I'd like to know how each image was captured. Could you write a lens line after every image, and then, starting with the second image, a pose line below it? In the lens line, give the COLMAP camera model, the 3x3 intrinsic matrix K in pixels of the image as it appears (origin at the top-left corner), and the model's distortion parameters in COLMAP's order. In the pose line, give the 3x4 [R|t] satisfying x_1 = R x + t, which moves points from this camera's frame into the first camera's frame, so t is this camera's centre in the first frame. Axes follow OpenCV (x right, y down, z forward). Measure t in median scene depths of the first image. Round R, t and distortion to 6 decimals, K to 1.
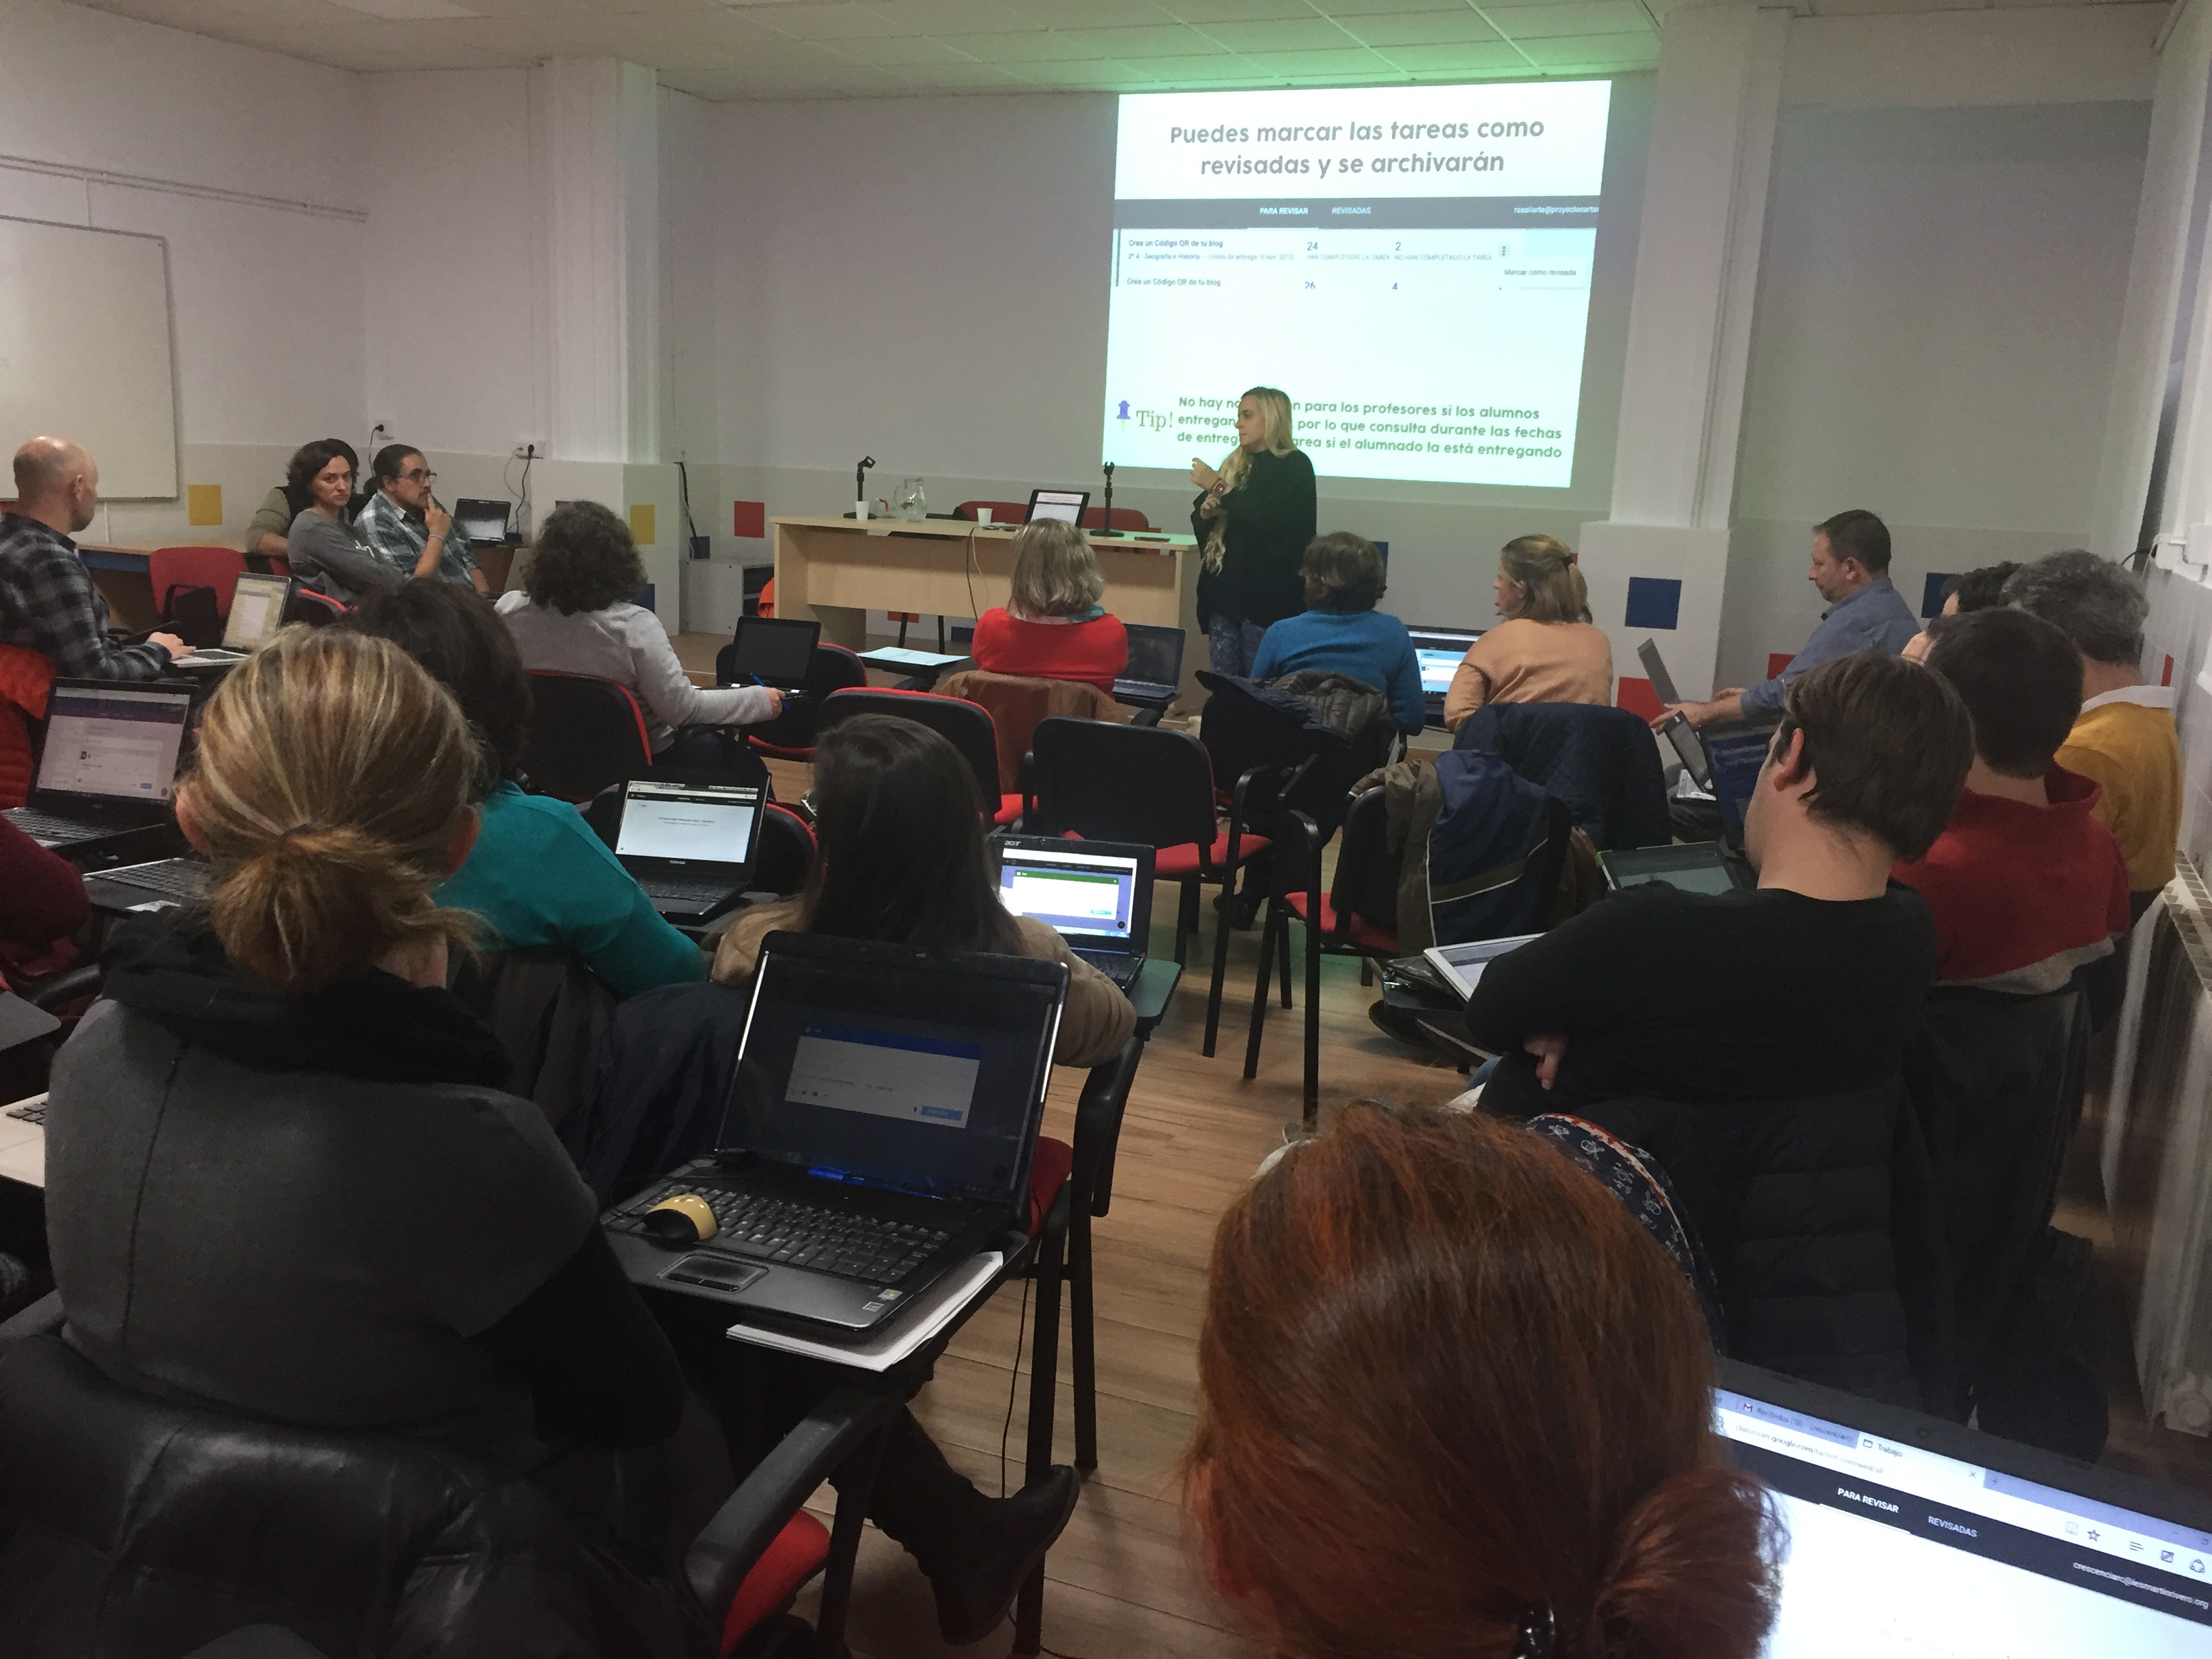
lens RADIAL K [[1835.1, 0, 1093.8], [0, 1835.1, 835.9], [0, 0, 1]] dist [0.068421, -0.107481]
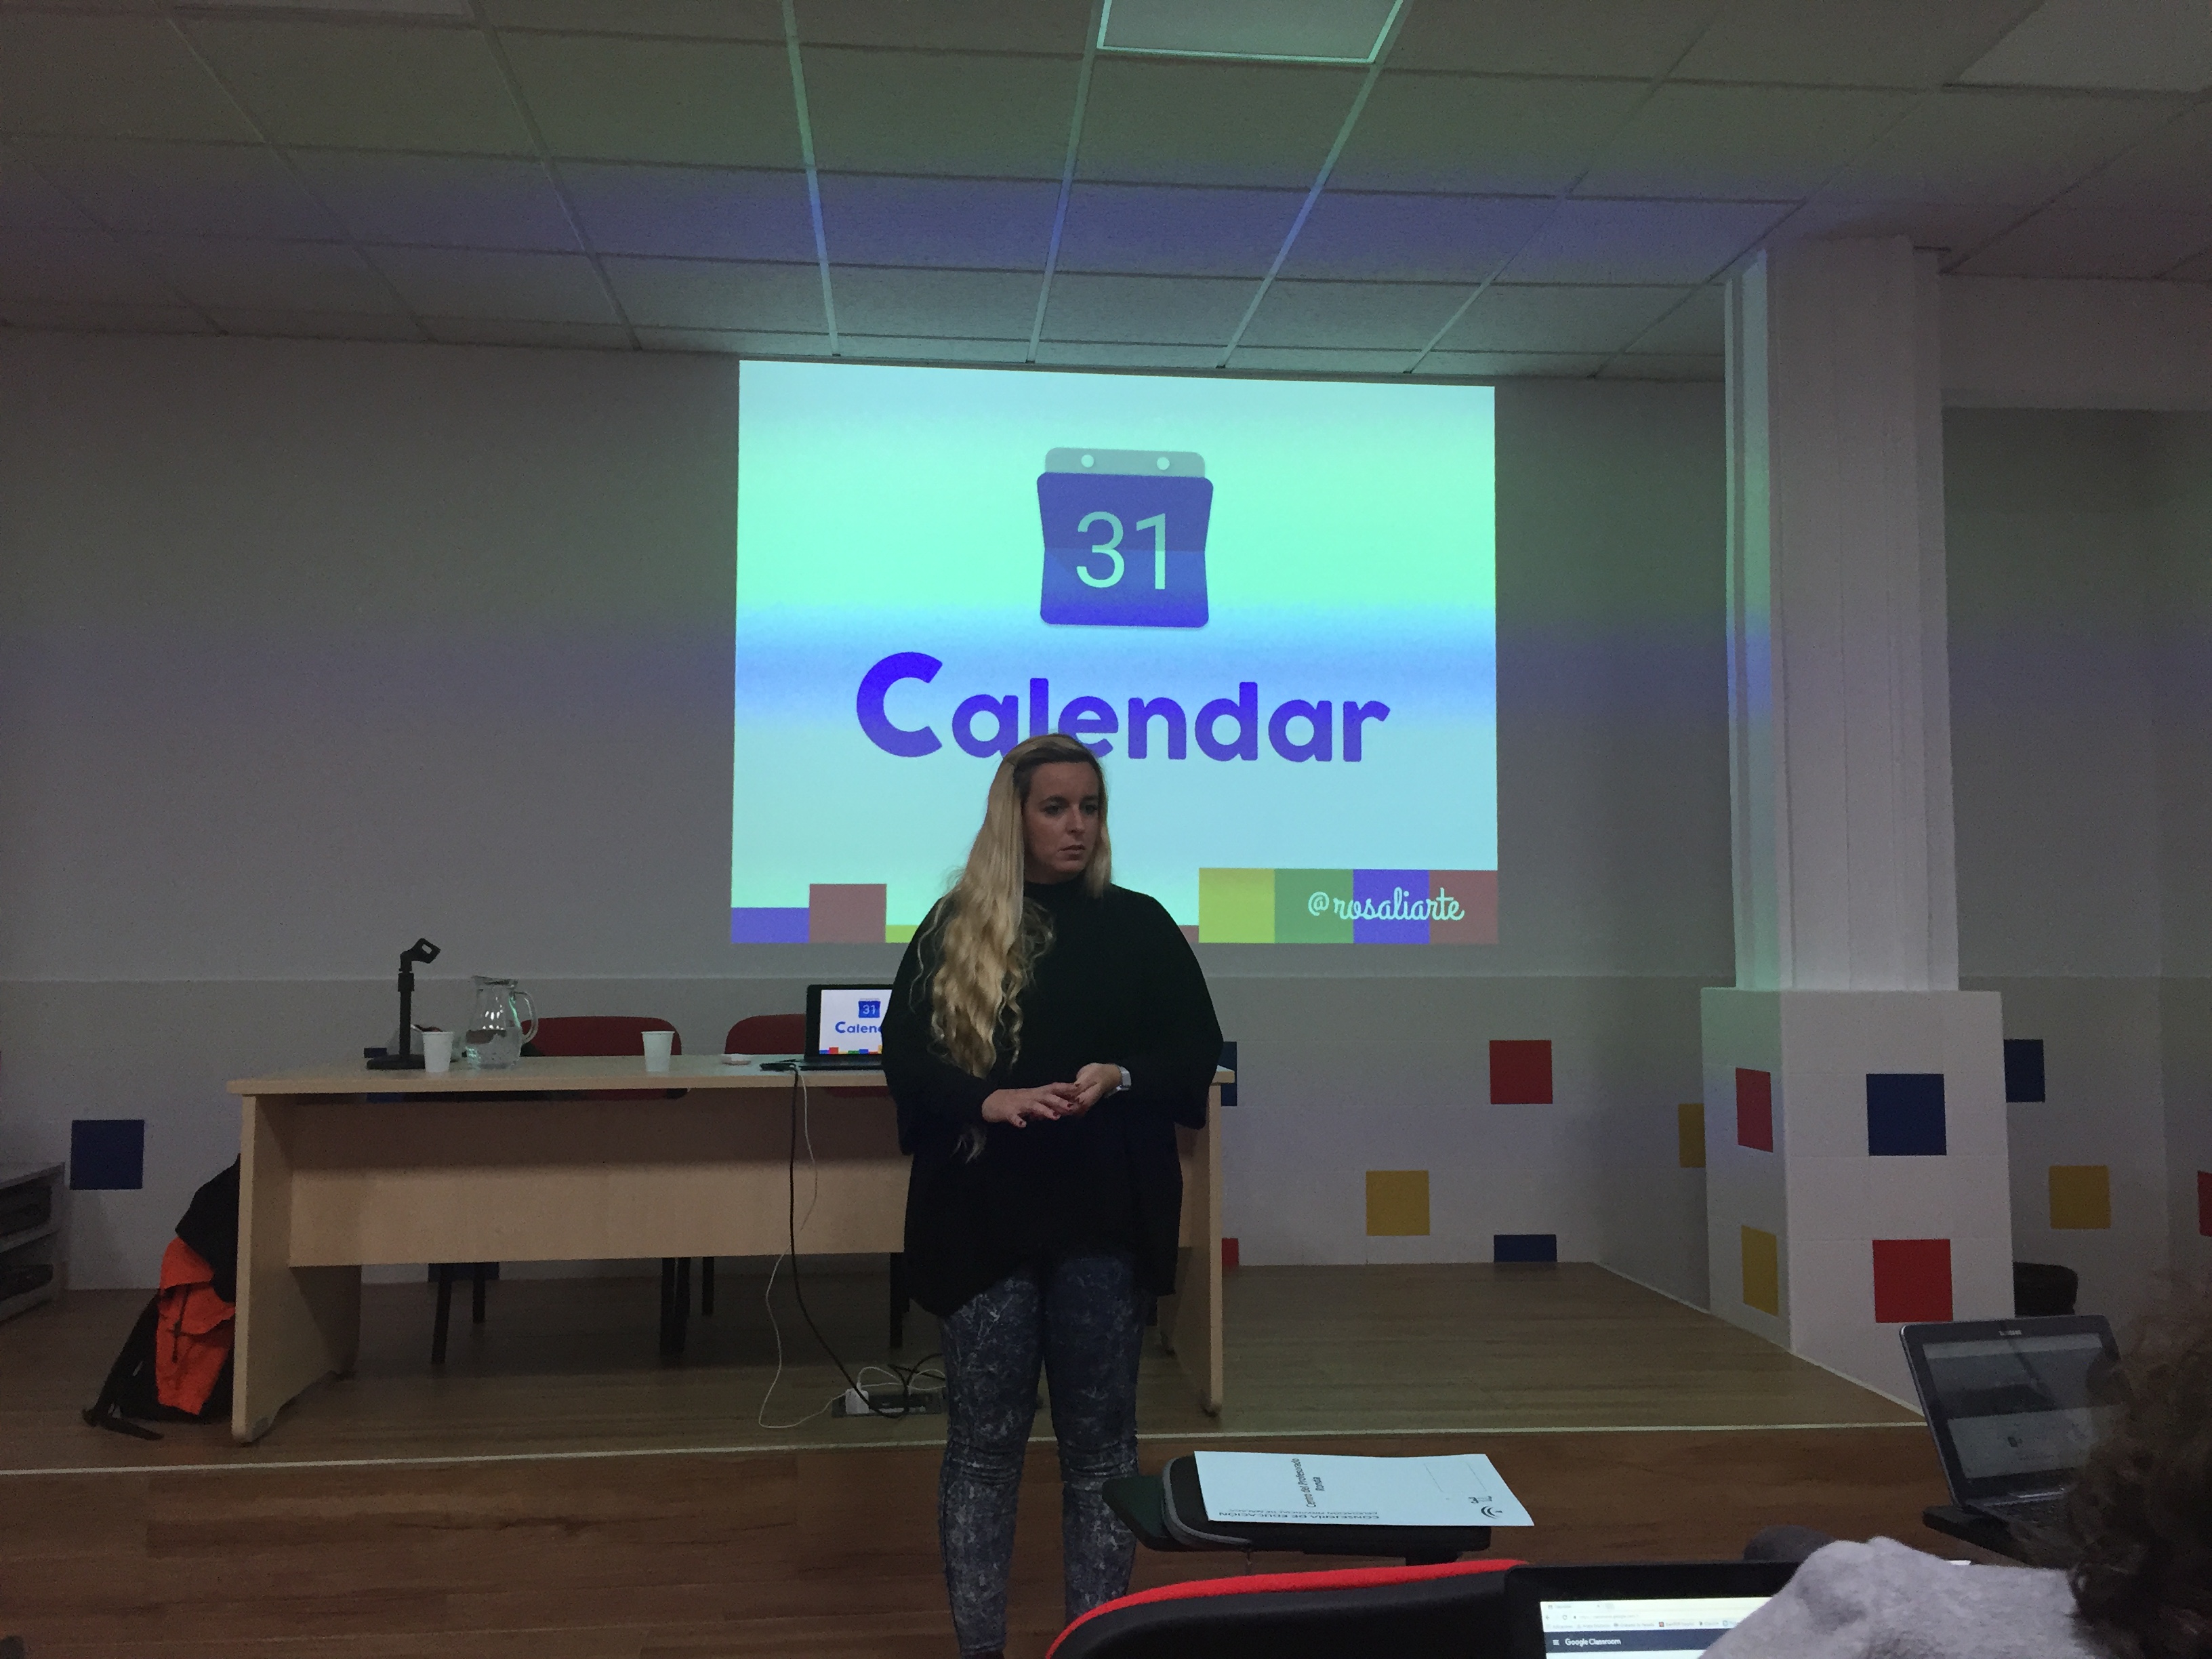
lens RADIAL K [[1842.3, 0, 1097.1], [0, 1842.3, 840.3], [0, 0, 1]] dist [0.059514, -0.104459]
pose [[0.874070, -0.015423, 0.485556, -0.198688], [0.141341, 0.964331, -0.223803, -0.096537], [-0.464785, 0.264248, 0.845073, 0.495429]]
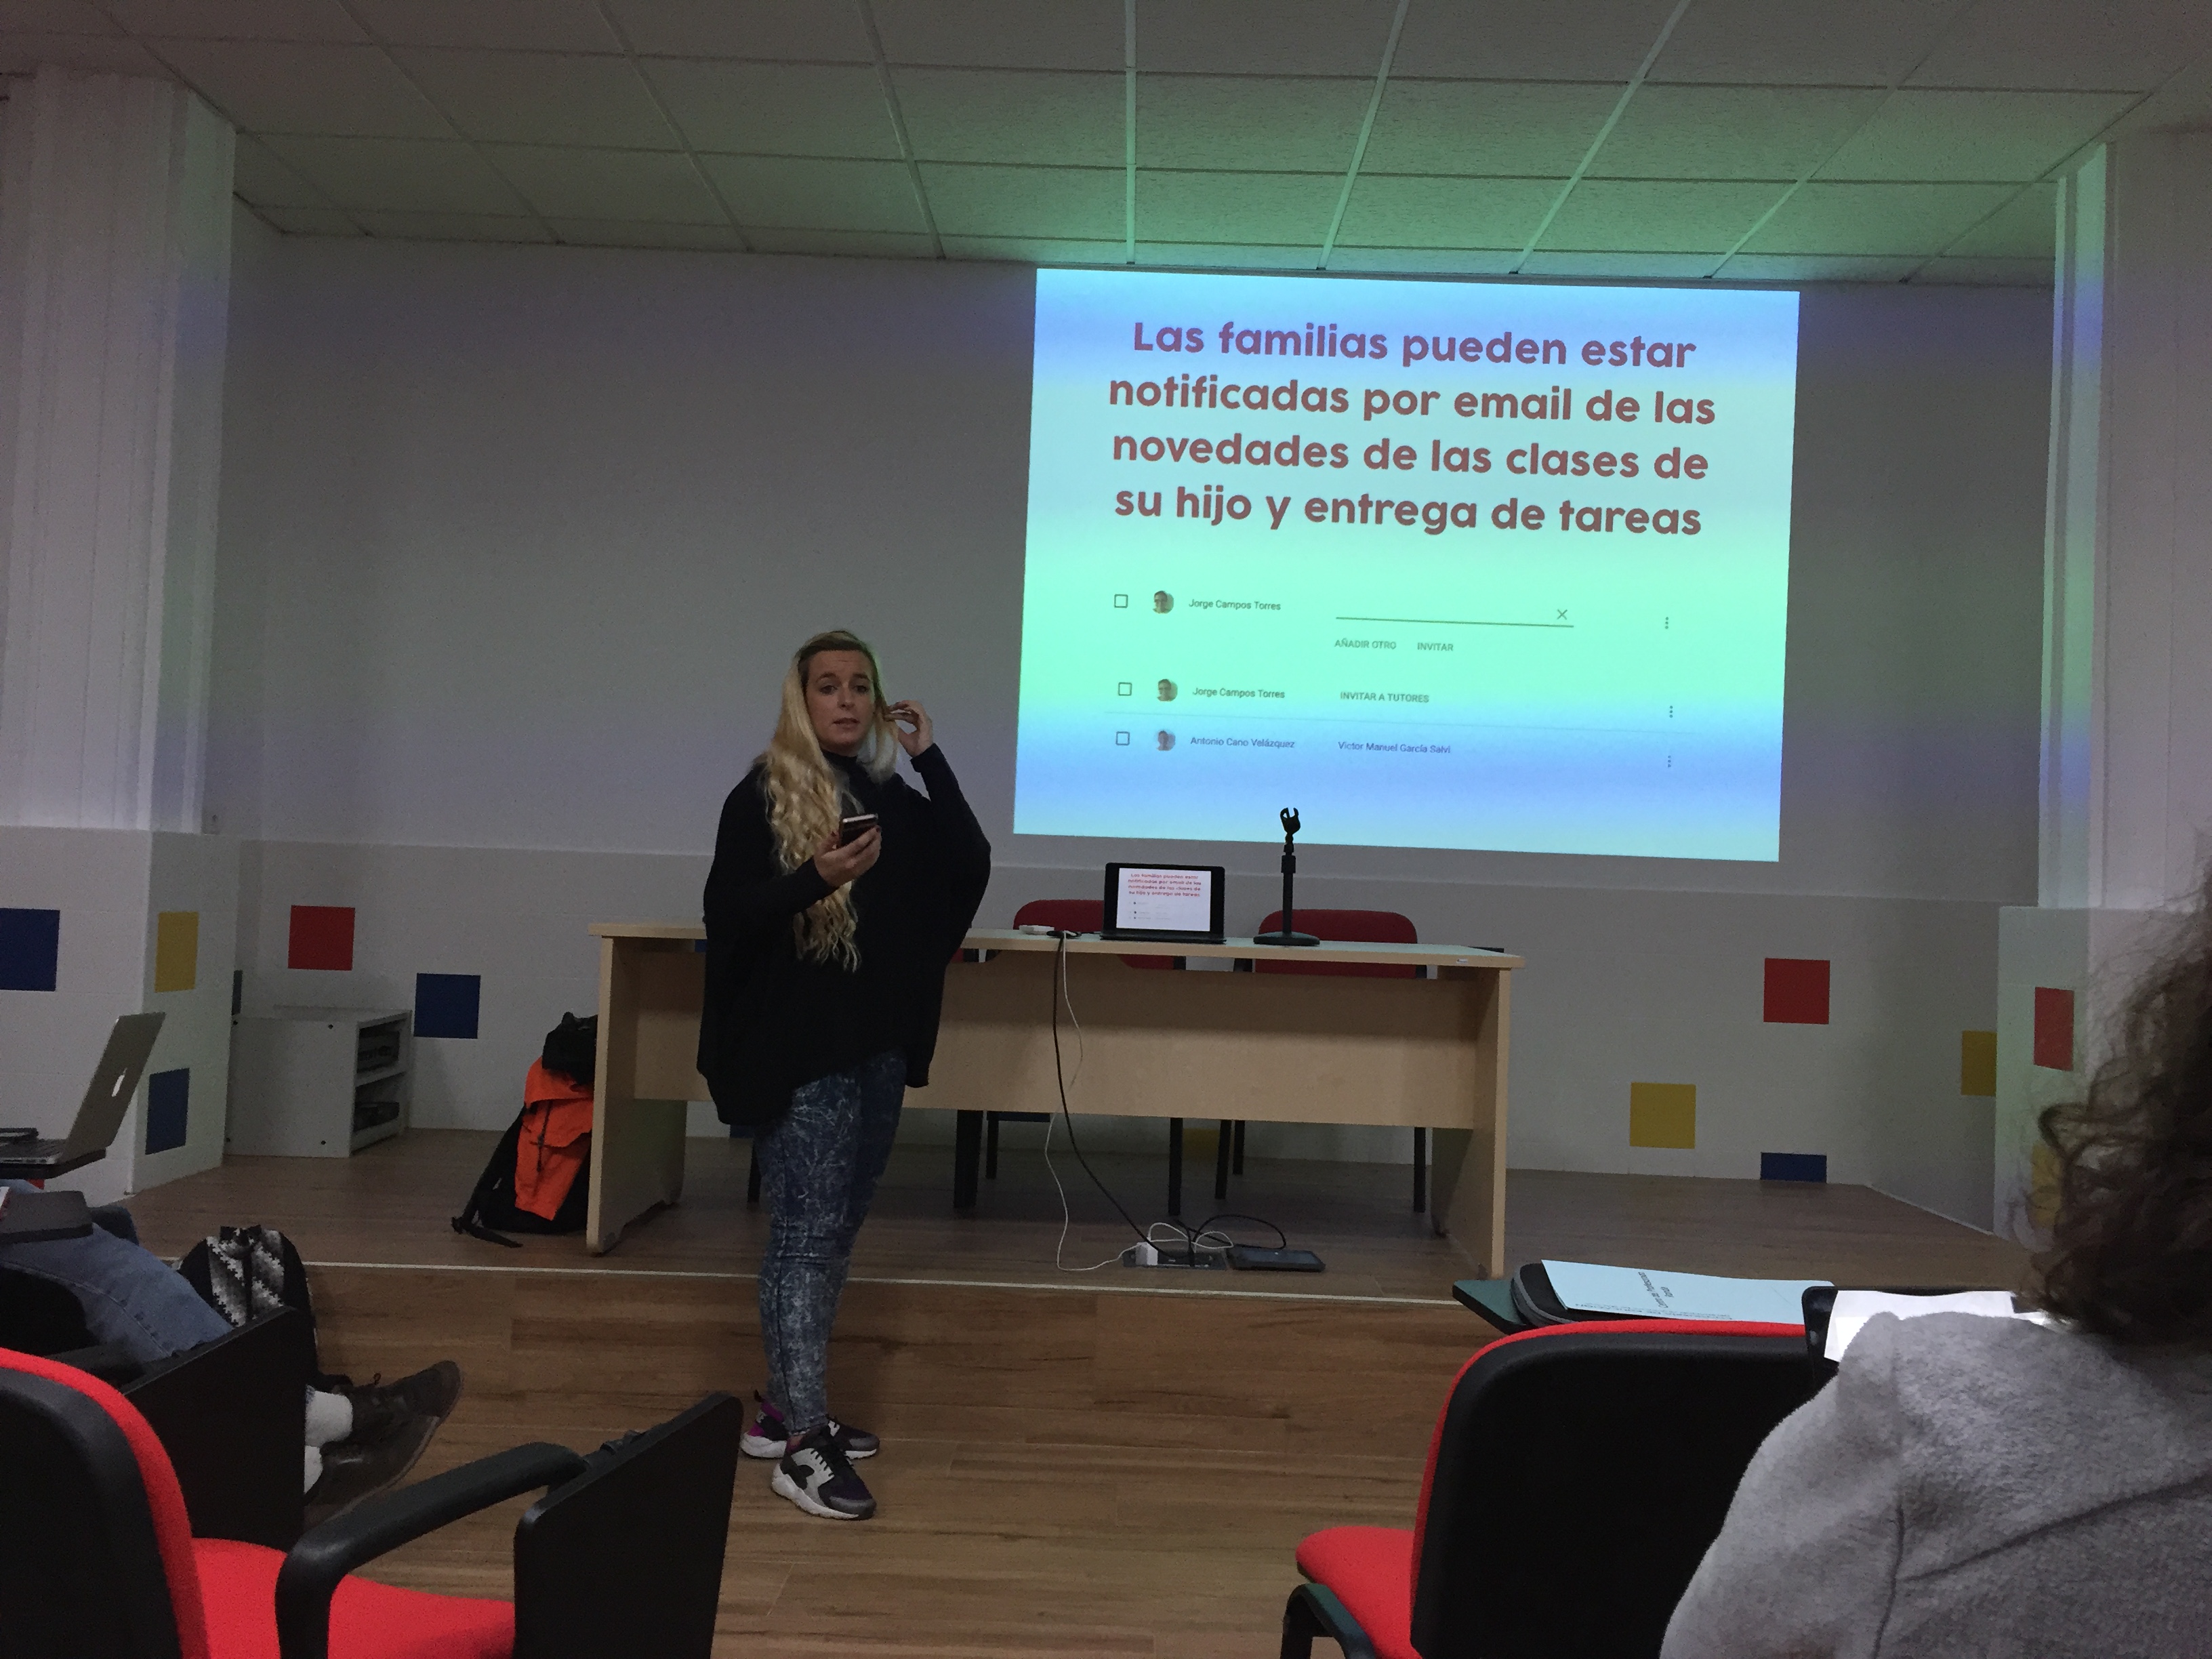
lens RADIAL K [[1835.1, 0, 1093.8], [0, 1835.1, 835.9], [0, 0, 1]] dist [0.068421, -0.107481]
pose [[0.926620, -0.000393, 0.375998, -0.222953], [0.083976, 0.974956, -0.205935, -0.082691], [-0.366500, 0.222398, 0.903447, 0.493848]]
